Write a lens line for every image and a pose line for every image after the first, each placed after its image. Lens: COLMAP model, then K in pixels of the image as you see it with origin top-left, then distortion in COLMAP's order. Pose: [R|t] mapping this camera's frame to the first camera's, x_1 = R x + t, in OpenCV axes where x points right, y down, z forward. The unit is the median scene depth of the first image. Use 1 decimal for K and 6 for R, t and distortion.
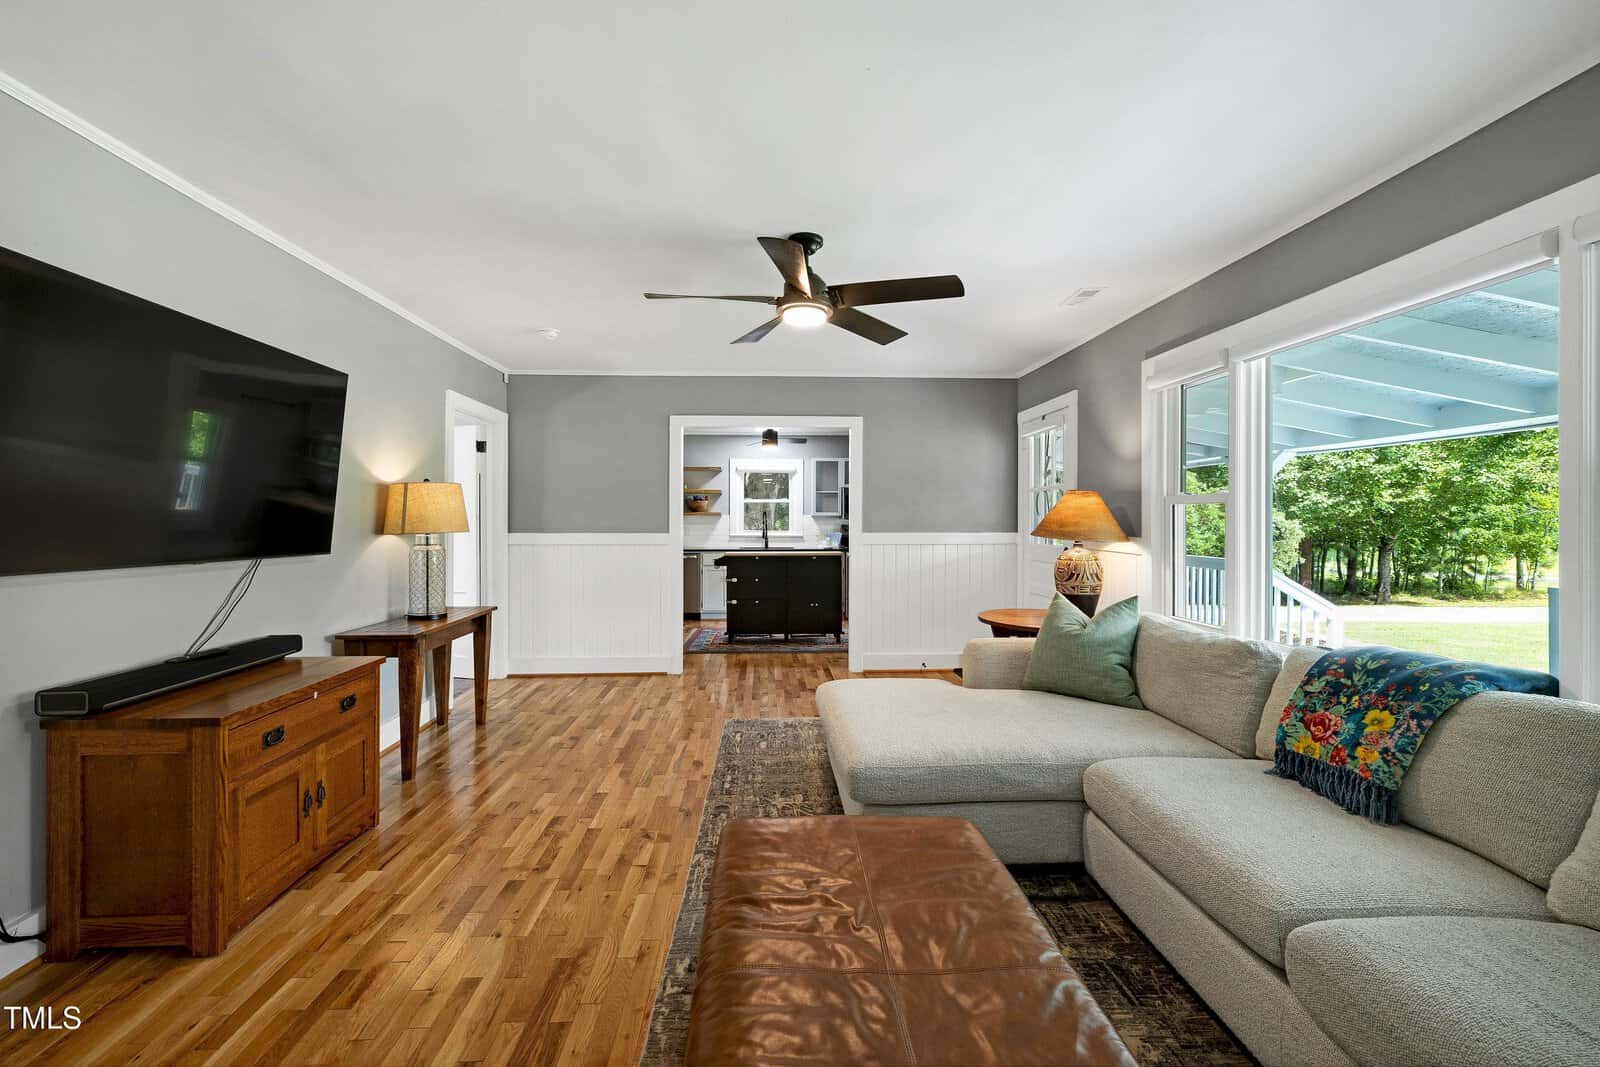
lens RADIAL K [[676.1, 0, 796.0], [0, 676.1, 523.8], [0, 0, 1]] dist [0.002142, 0.000618]
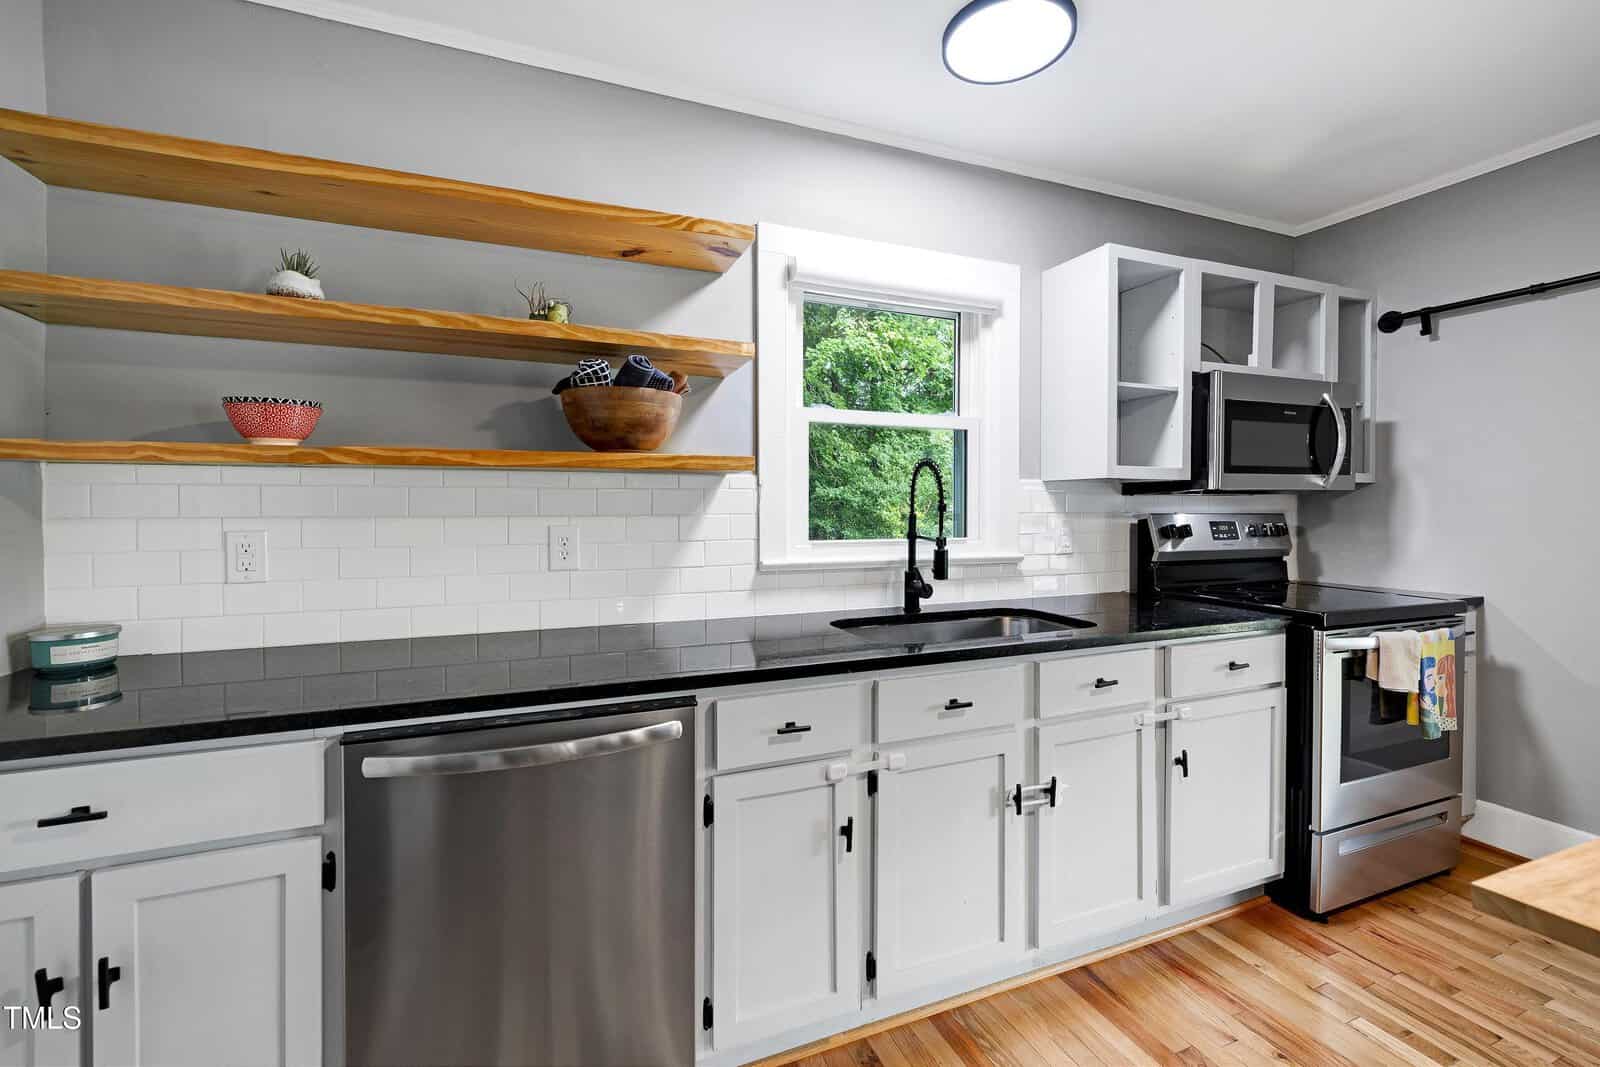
lens RADIAL K [[695.4, 0, 802.0], [0, 695.4, 510.8], [0, 0, 1]] dist [0.002799, 0.000765]
pose [[0.941498, -0.003999, 0.336994, -0.303620], [0.003927, 0.999992, 0.000894, -0.001399], [-0.336995, 0.000481, 0.941506, 1.463185]]
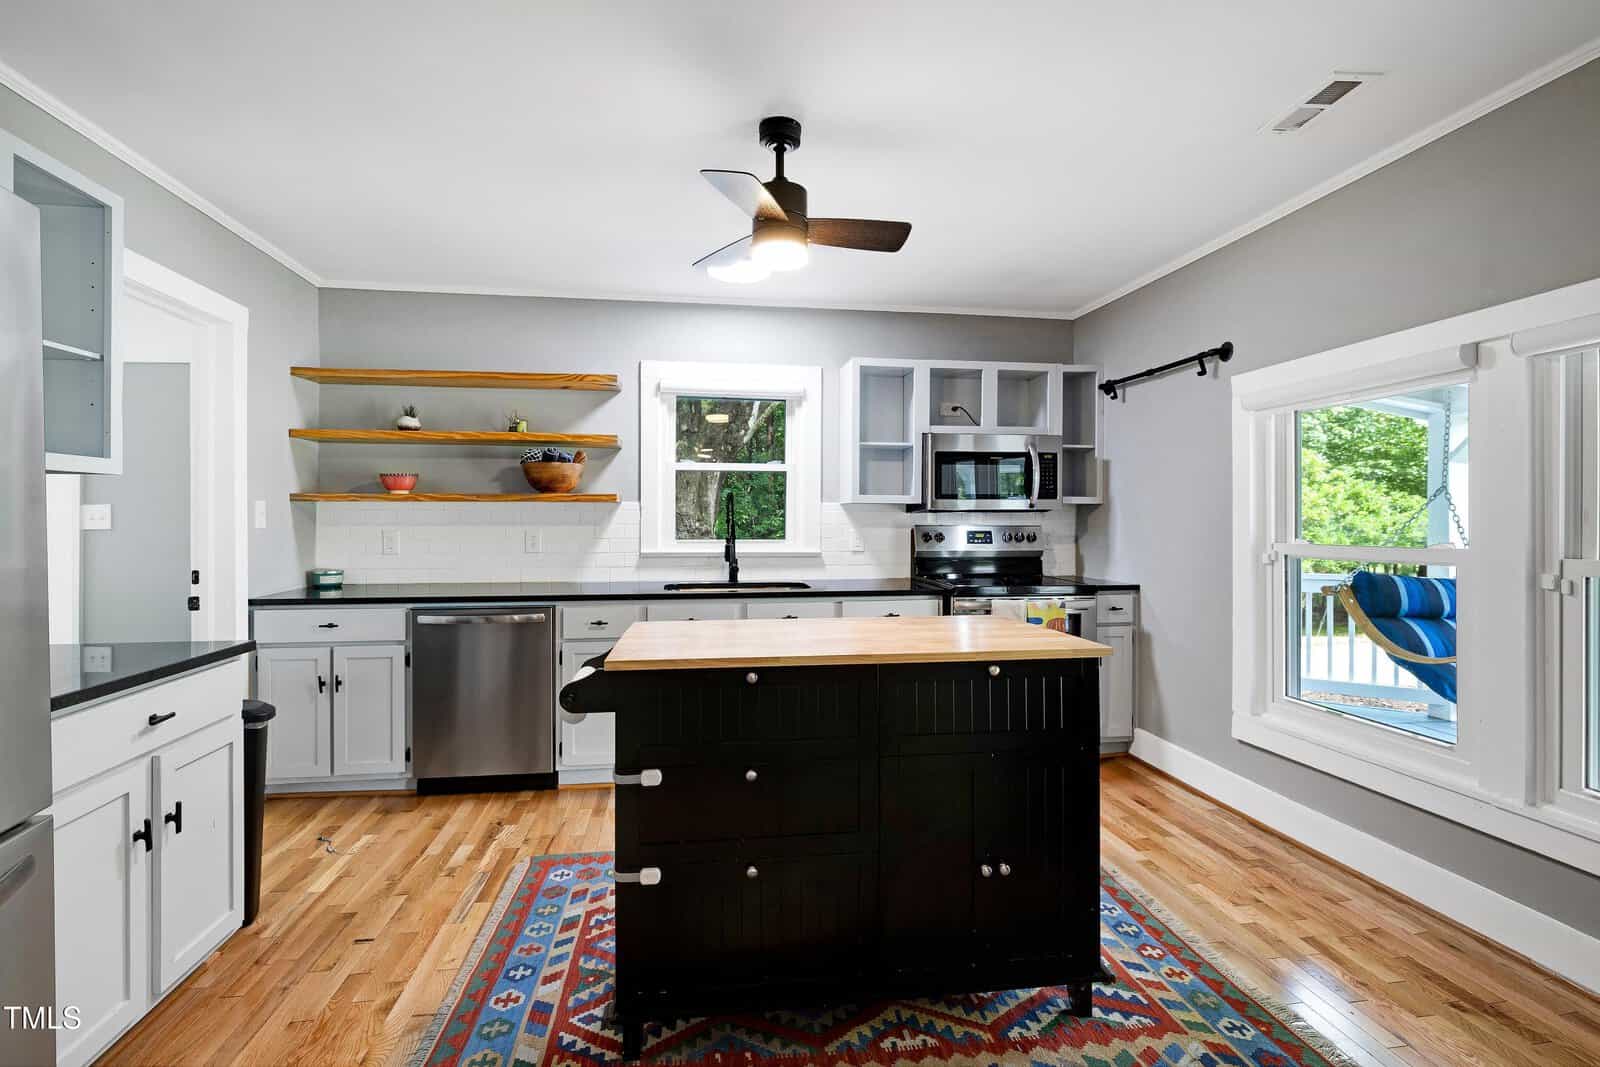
lens RADIAL K [[734.0, 0, 796.7], [0, 734.0, 523.3], [0, 0, 1]] dist [-0.003006, 0.000014]
pose [[0.994869, -0.000423, 0.101175, -0.094275], [0.000157, 0.999997, 0.002633, -0.002285], [-0.101176, -0.002603, 0.994865, 1.051212]]
